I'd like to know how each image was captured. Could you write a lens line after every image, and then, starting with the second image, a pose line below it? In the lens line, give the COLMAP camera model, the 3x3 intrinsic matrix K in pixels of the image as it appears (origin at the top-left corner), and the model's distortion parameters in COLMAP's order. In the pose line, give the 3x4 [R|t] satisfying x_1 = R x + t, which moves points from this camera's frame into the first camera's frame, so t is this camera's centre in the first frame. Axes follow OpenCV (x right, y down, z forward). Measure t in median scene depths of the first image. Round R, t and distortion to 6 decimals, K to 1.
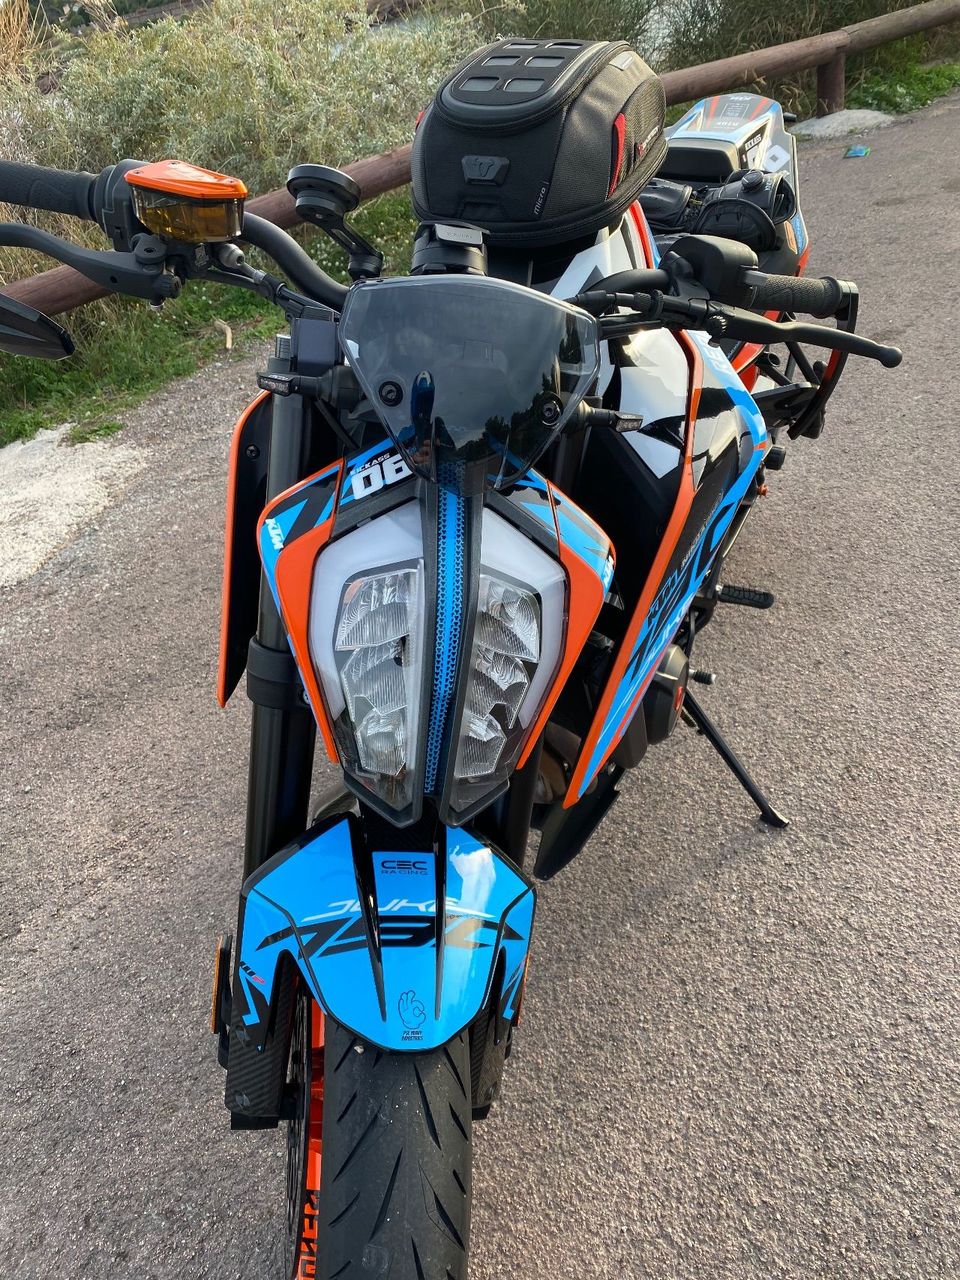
lens RADIAL K [[1041.1, 0, 480.0], [0, 1041.1, 640.0], [0, 0, 1]] dist [0.062204, -0.074365]
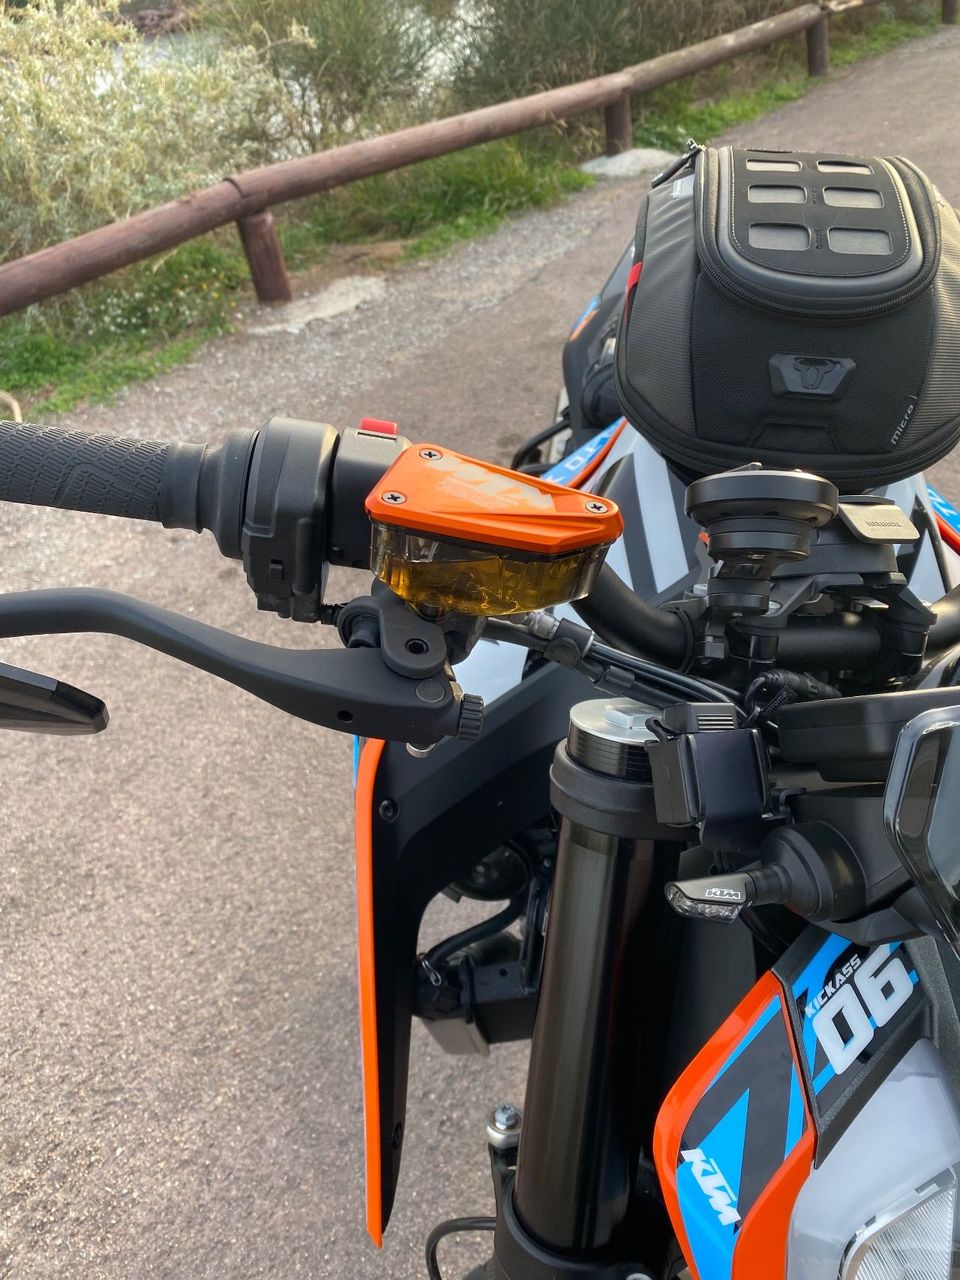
lens RADIAL K [[1029.6, 0, 472.2], [0, 1029.6, 621.1], [0, 0, 1]] dist [0.004734, 0.011236]
pose [[0.971956, -0.094511, 0.215335, -0.152486], [0.099328, 0.994987, -0.011632, -0.147028], [-0.213156, 0.032695, 0.976471, 0.212667]]
